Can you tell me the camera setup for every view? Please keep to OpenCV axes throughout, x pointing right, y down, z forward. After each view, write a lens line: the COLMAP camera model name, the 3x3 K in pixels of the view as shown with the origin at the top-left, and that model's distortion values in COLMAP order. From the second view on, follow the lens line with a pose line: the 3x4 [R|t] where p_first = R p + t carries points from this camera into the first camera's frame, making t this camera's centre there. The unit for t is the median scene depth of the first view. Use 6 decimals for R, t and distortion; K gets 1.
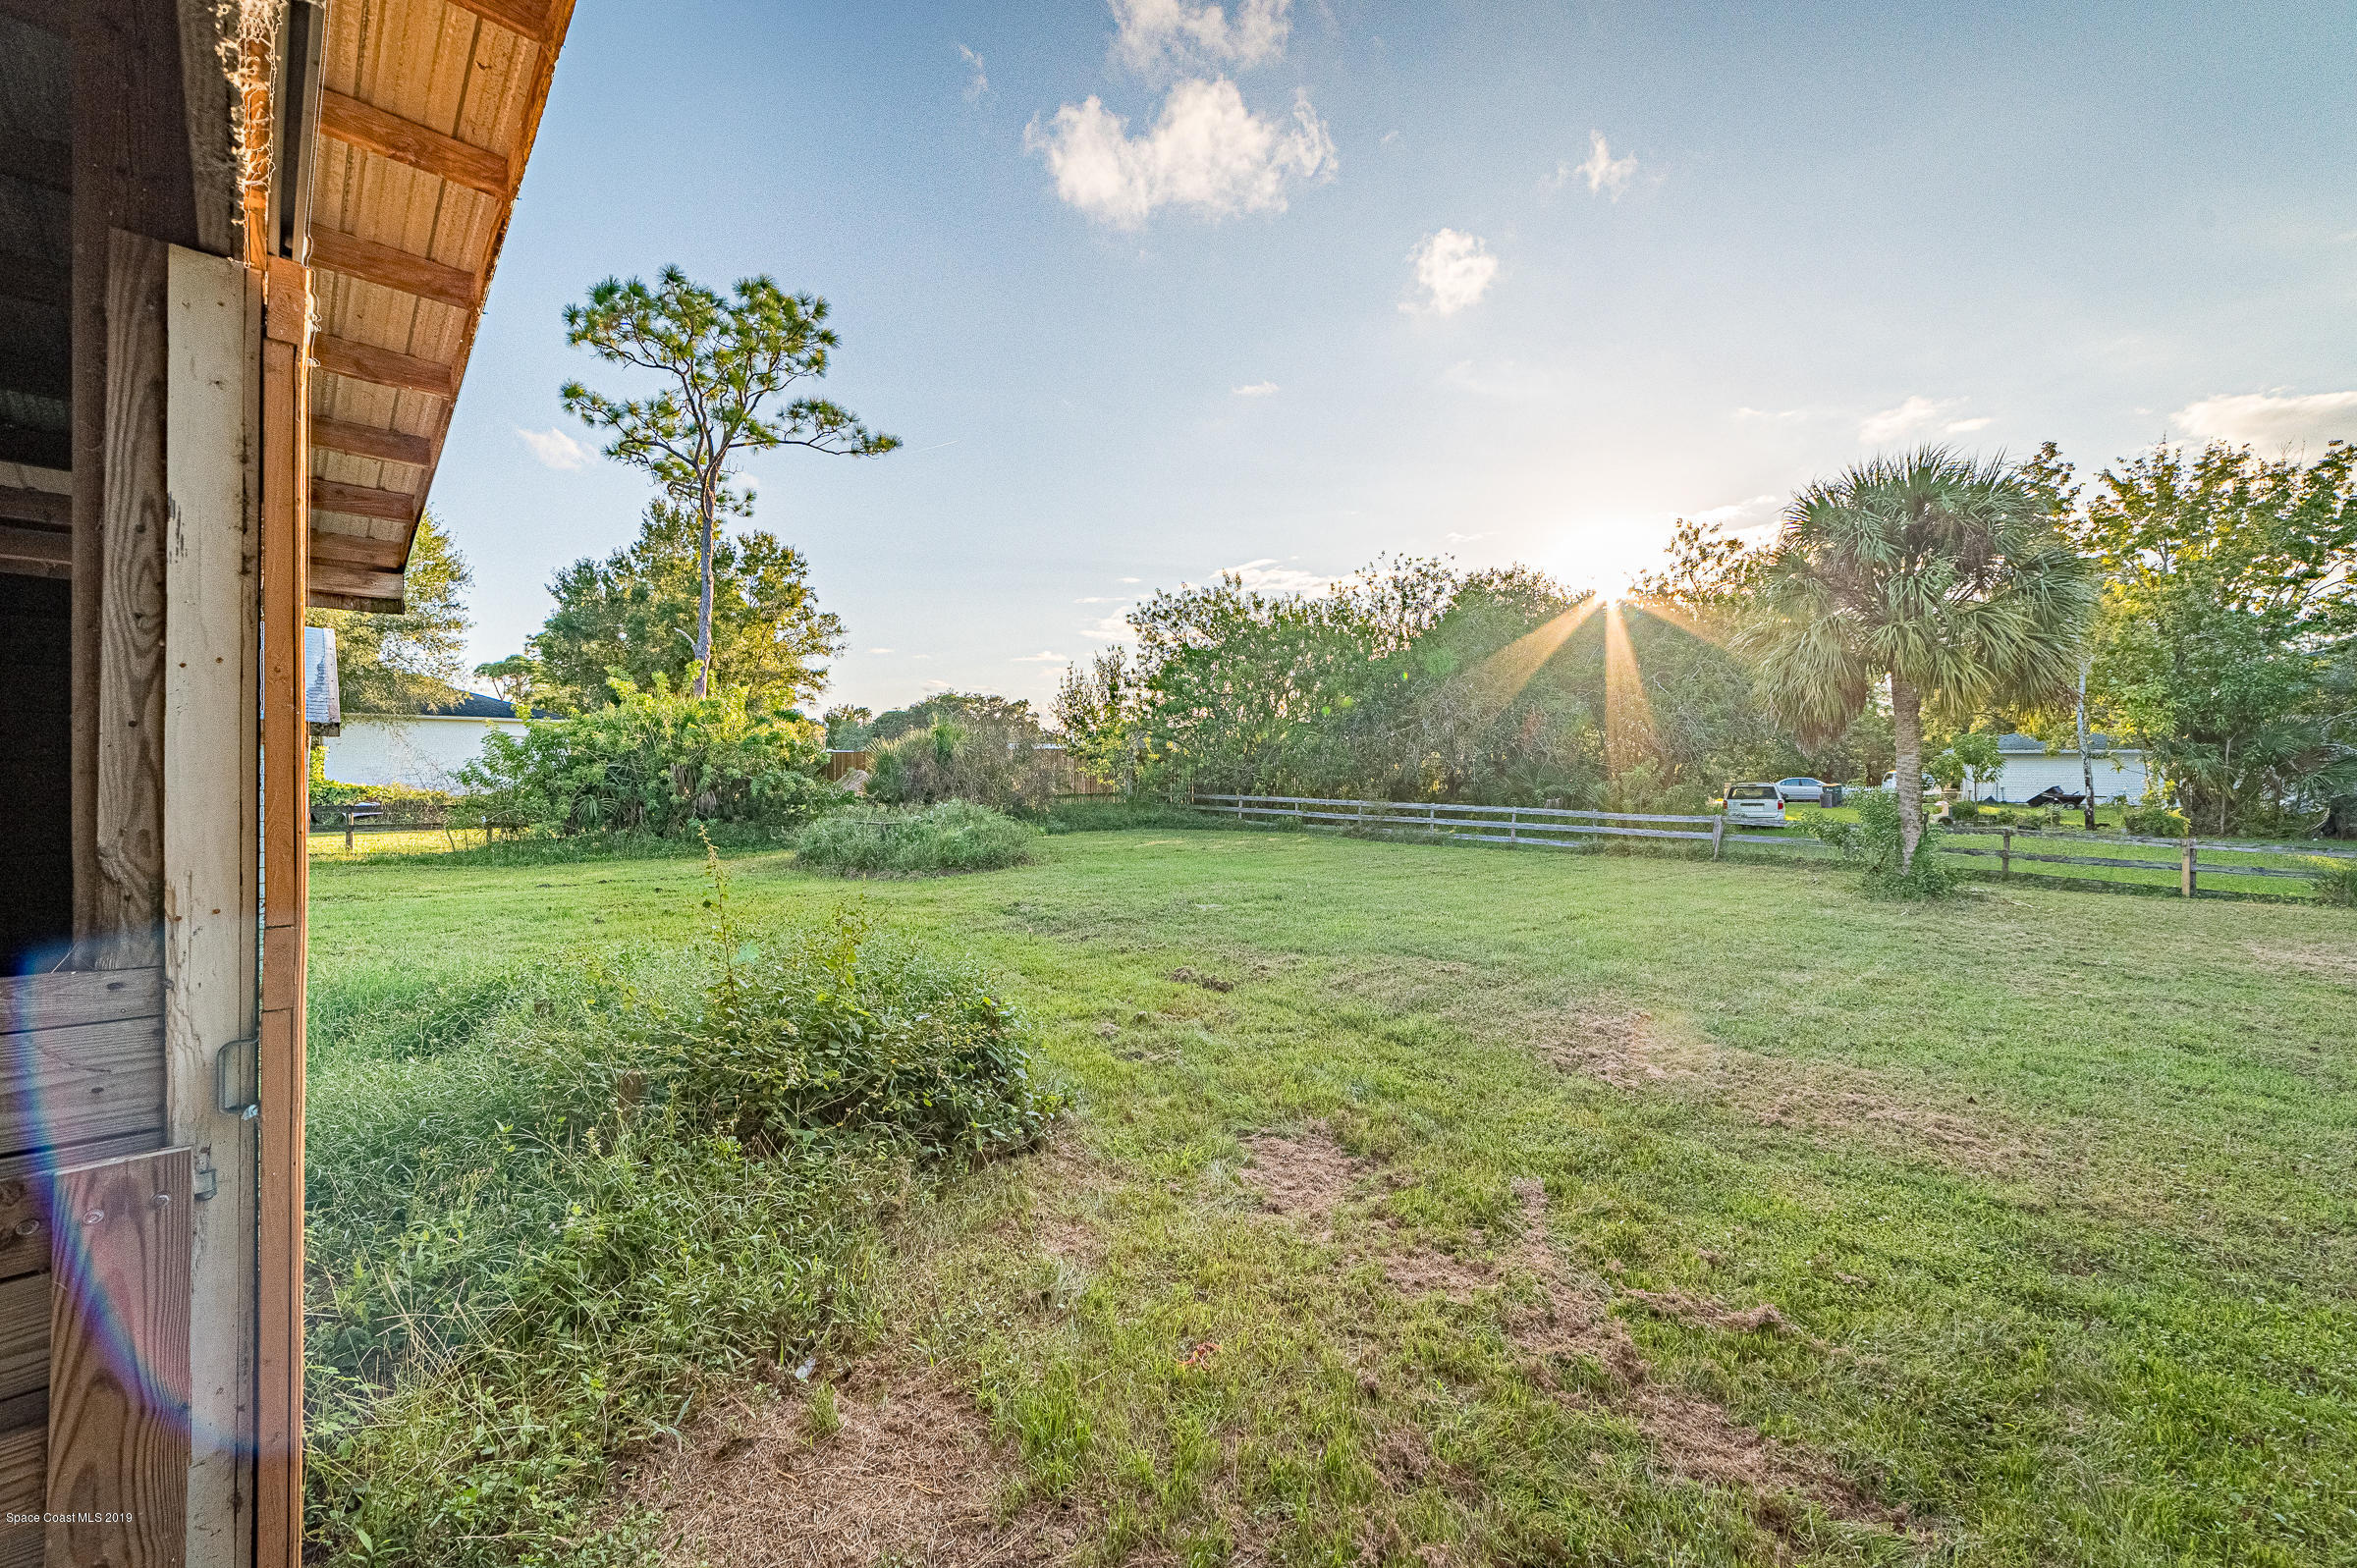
lens RADIAL K [[921.4, 0, 1161.8], [0, 921.4, 772.7], [0, 0, 1]] dist [-0.018693, 0.008358]
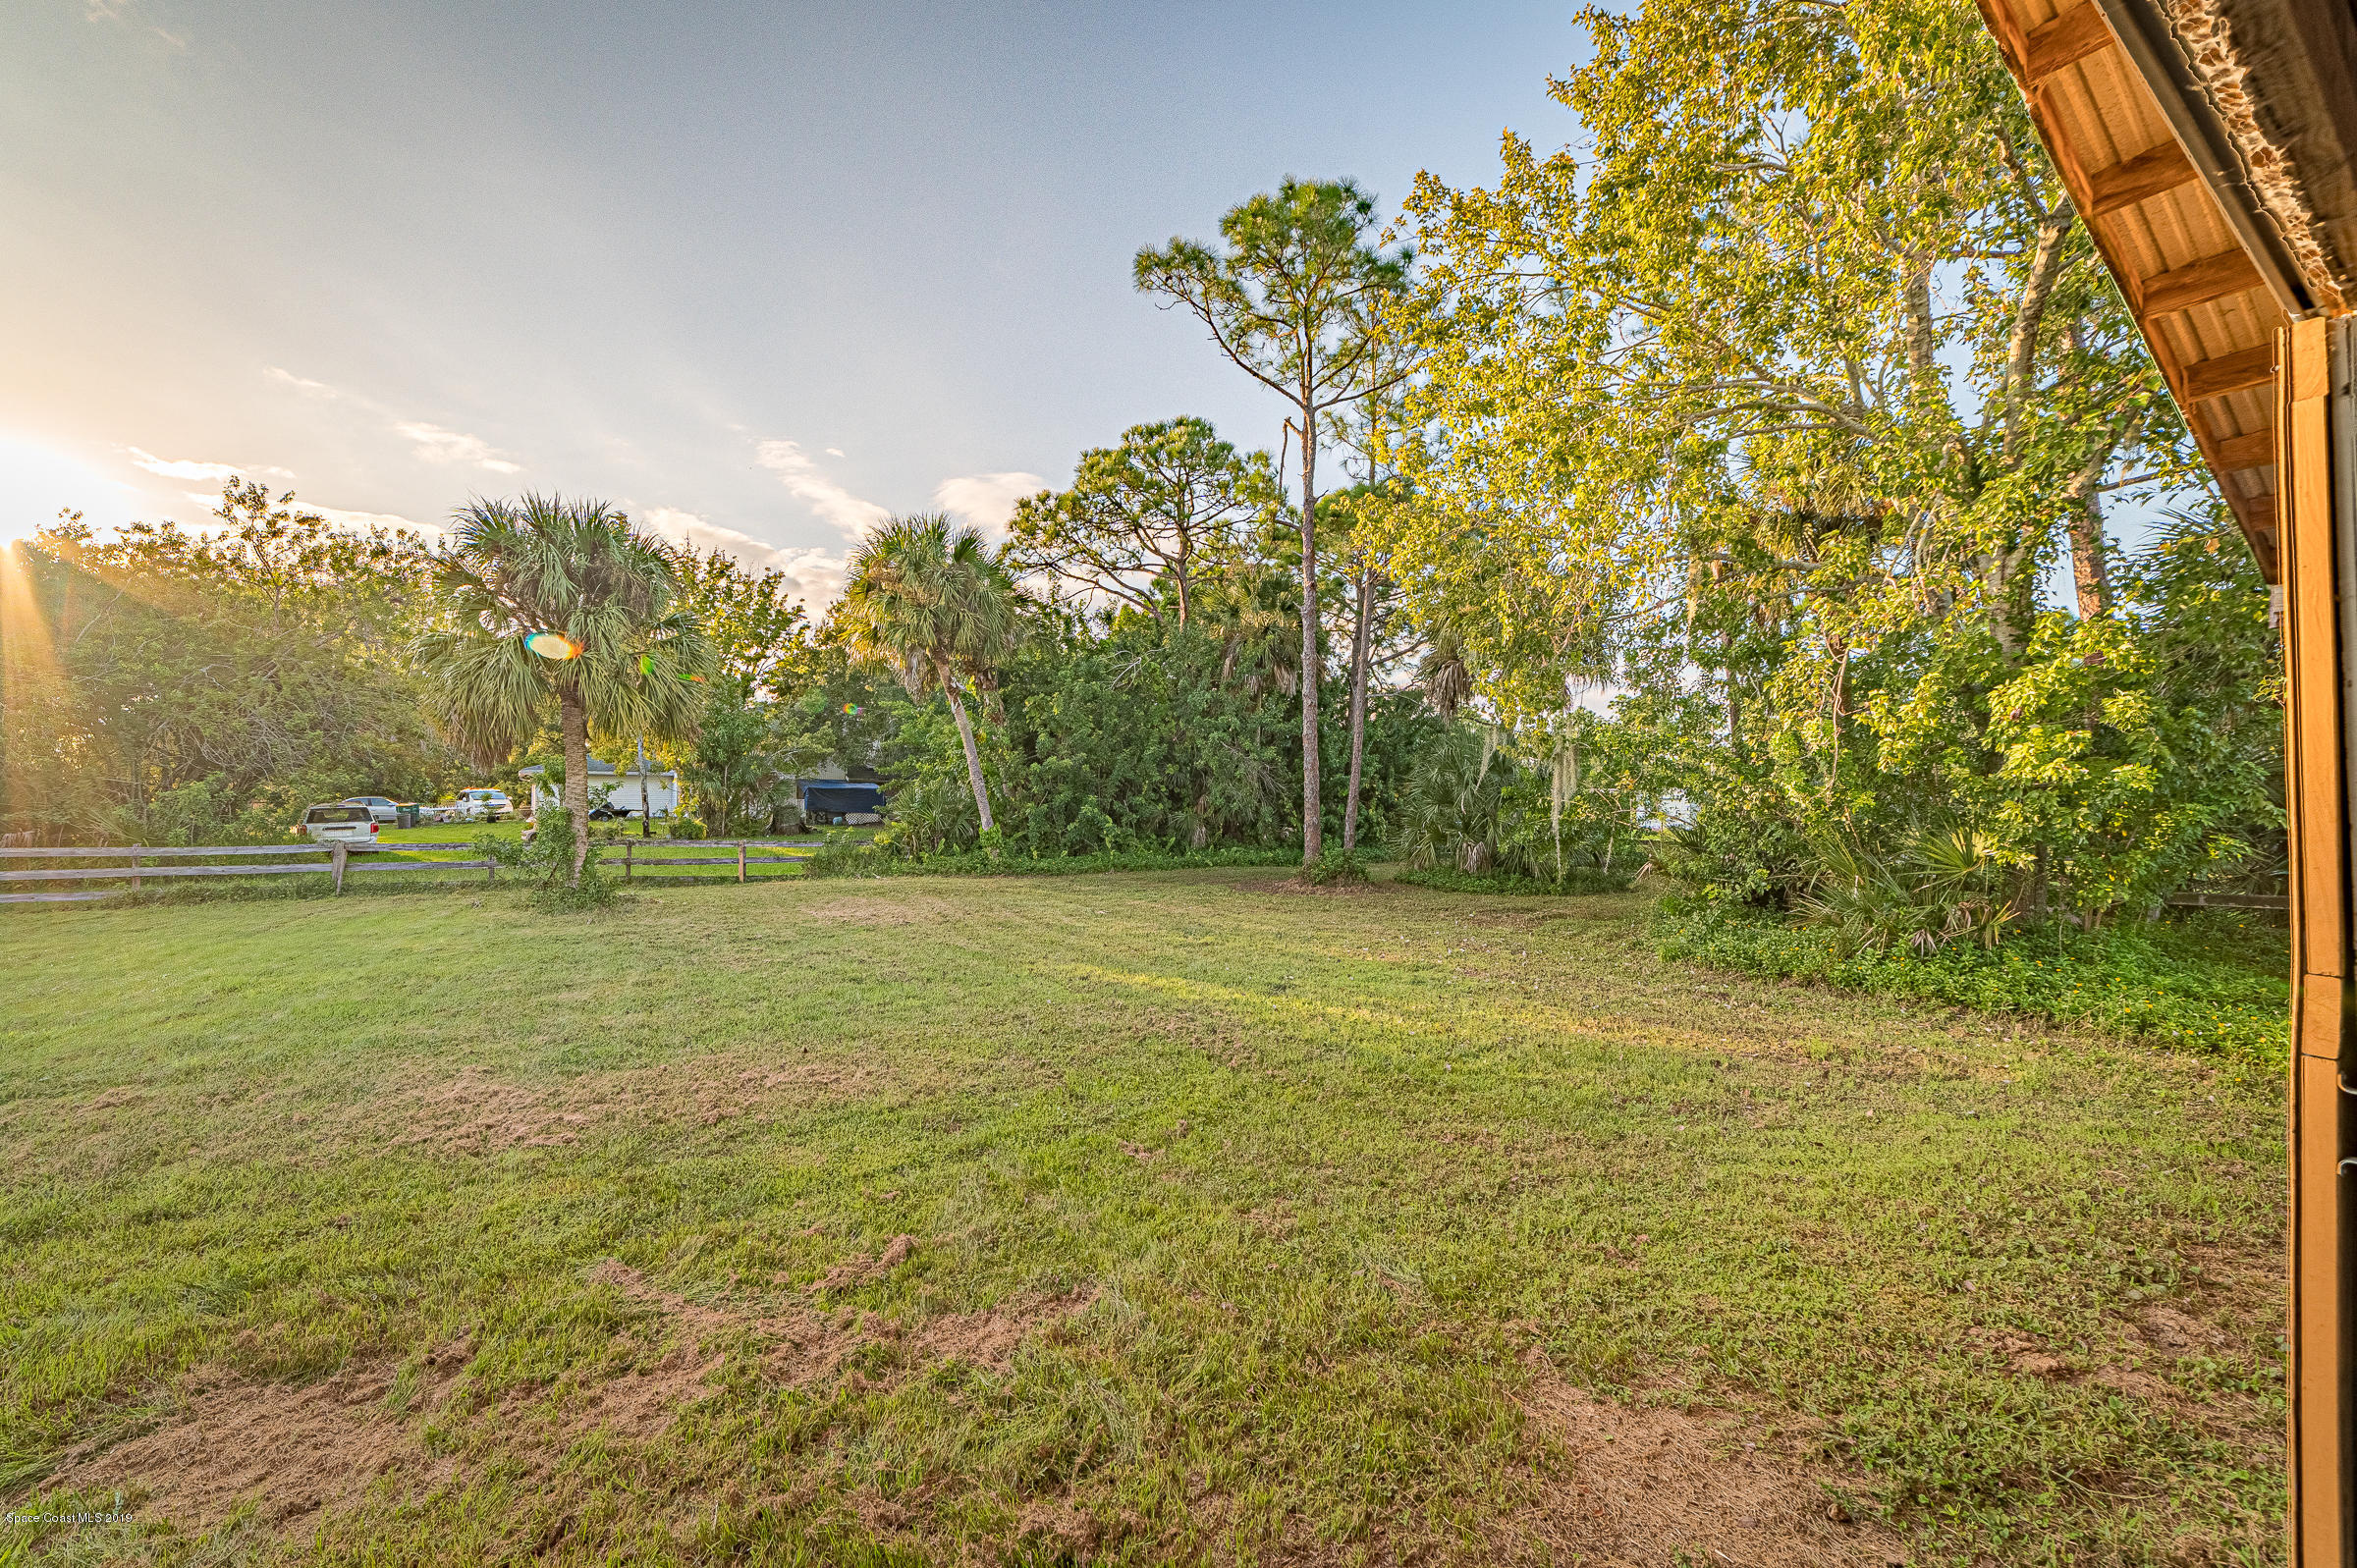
lens RADIAL K [[924.7, 0, 1178.5], [0, 924.7, 784.0], [0, 0, 1]] dist [-0.019673, 0.007020]
pose [[0.207142, 0.005231, 0.978297, -0.092956], [0.001620, 0.999982, -0.005690, -0.002706], [-0.978310, 0.002763, 0.207130, 0.074301]]
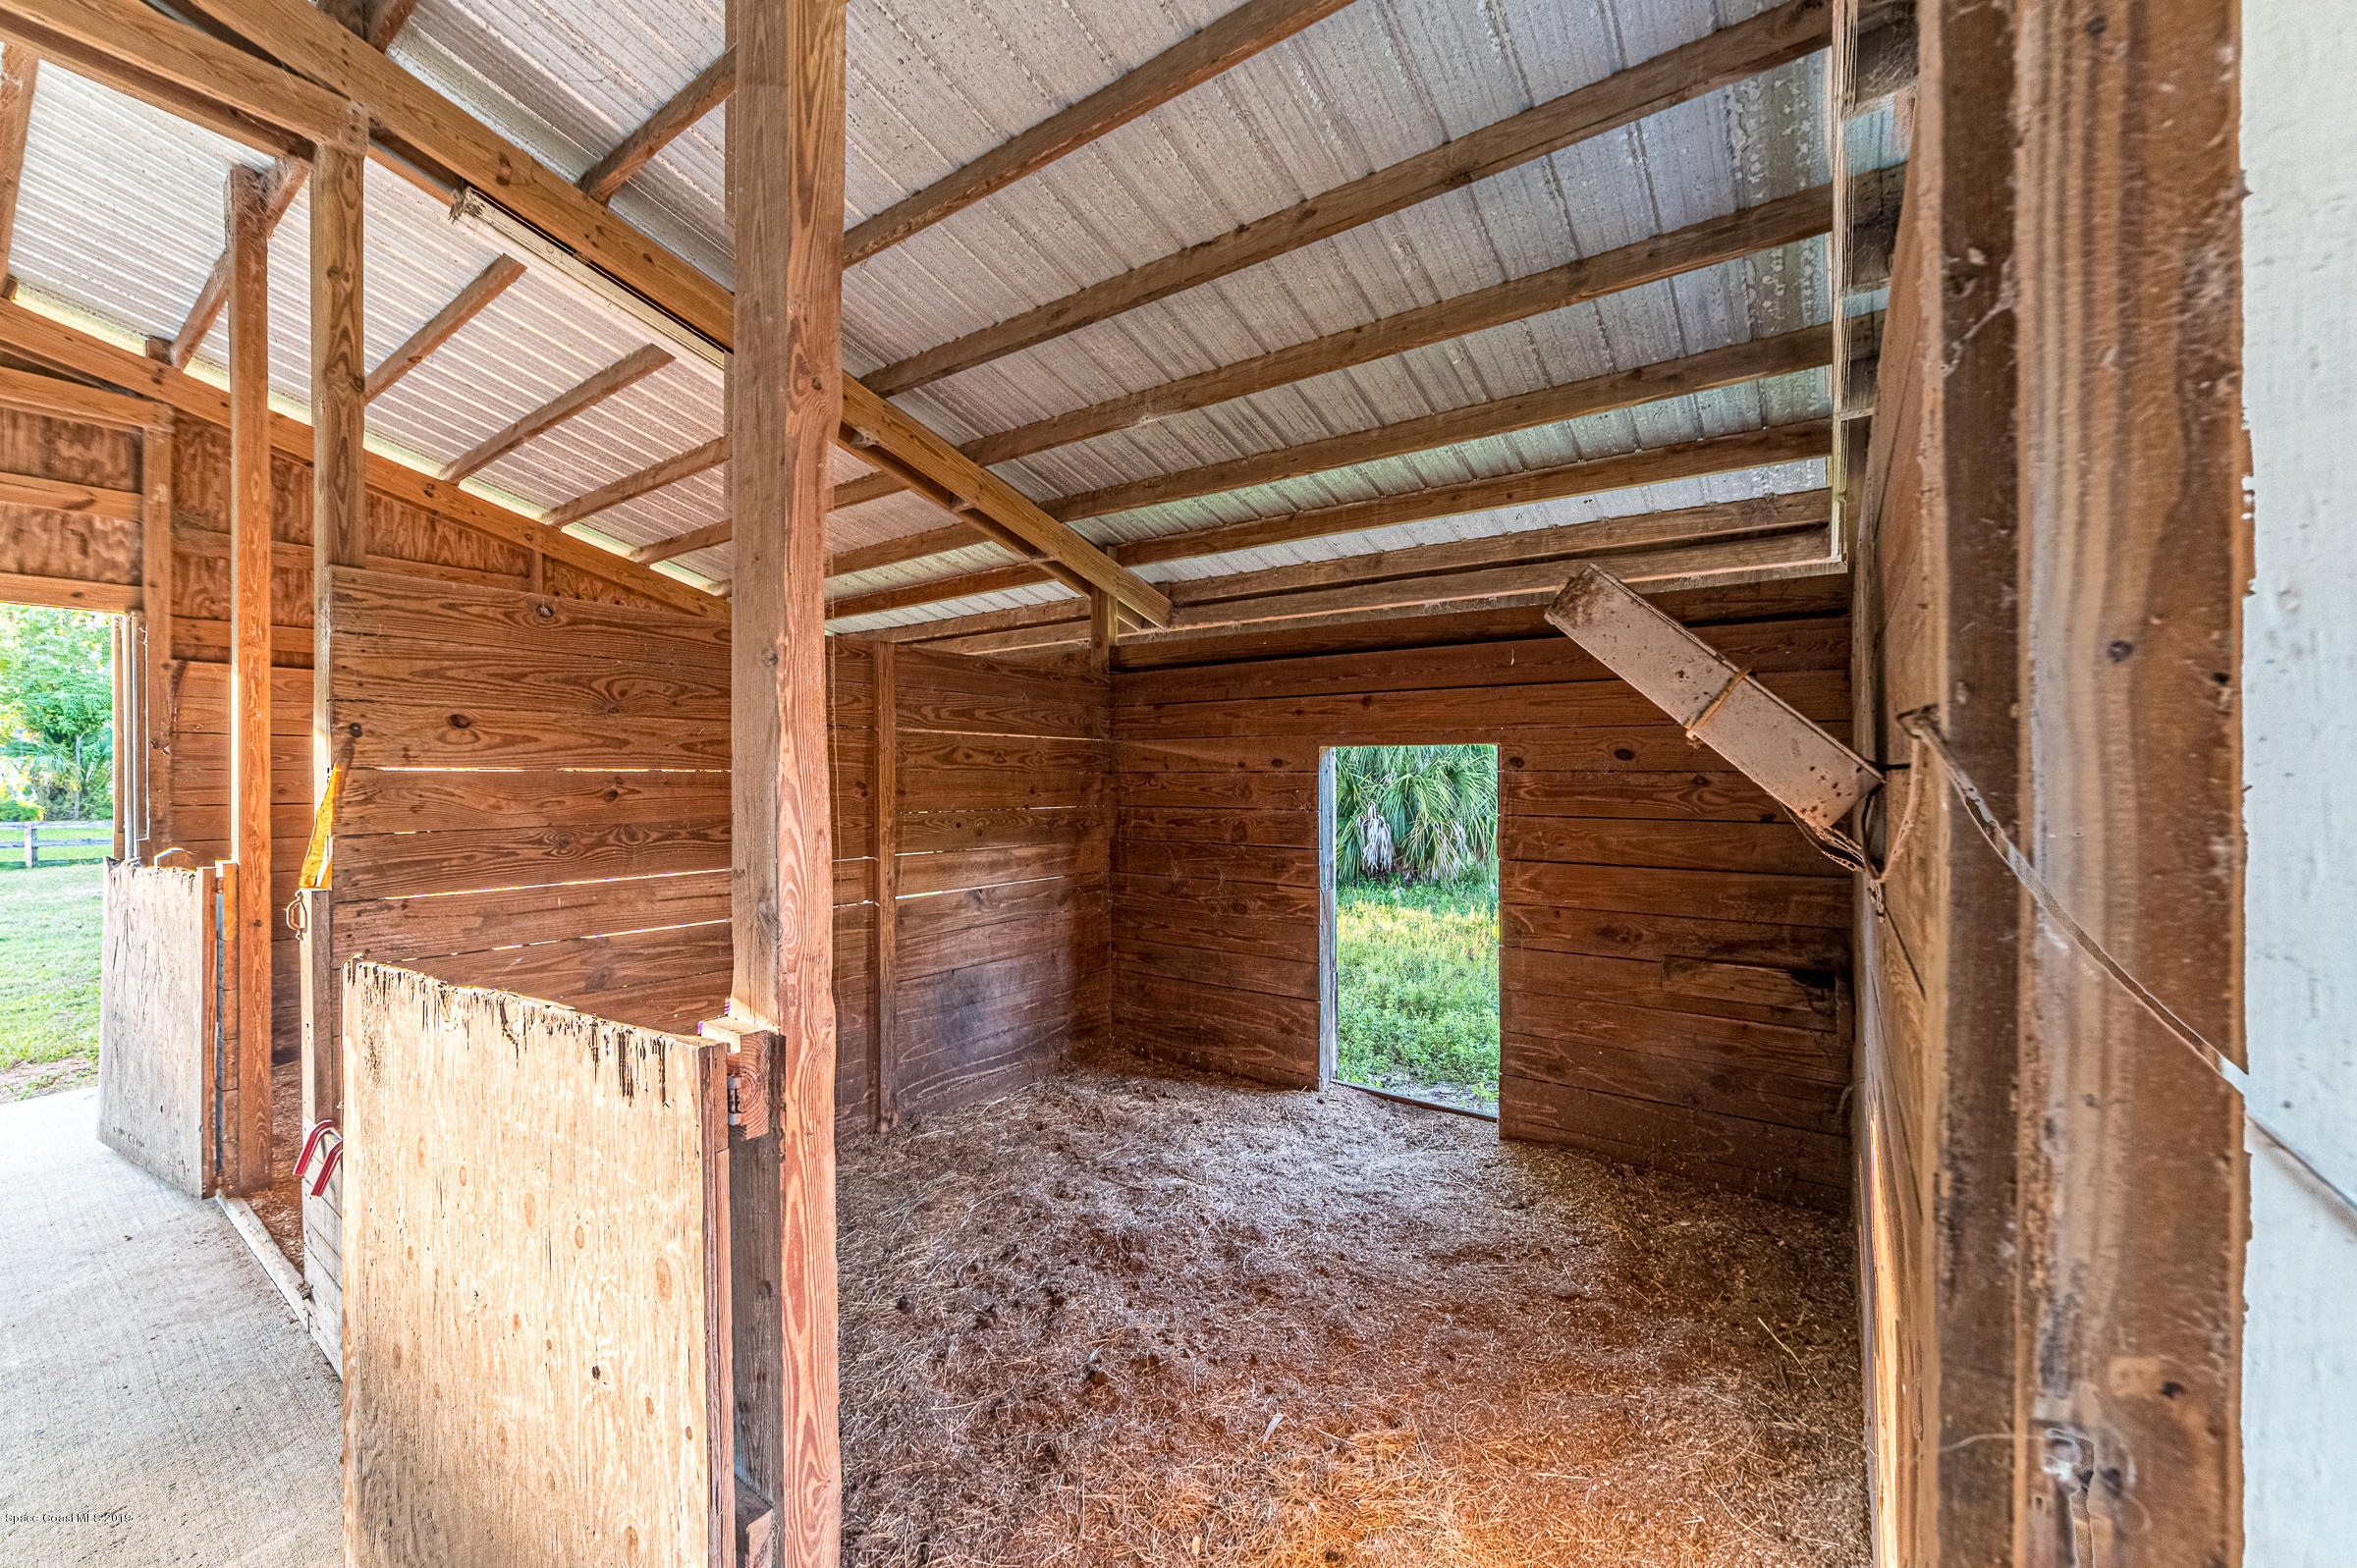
lens RADIAL K [[921.4, 0, 1161.8], [0, 921.4, 772.7], [0, 0, 1]] dist [-0.018693, 0.008358]
pose [[-0.147786, -0.013747, 0.988924, -0.325665], [0.003402, 0.999890, 0.014408, -0.005218], [-0.989014, 0.005494, -0.147723, -0.335886]]
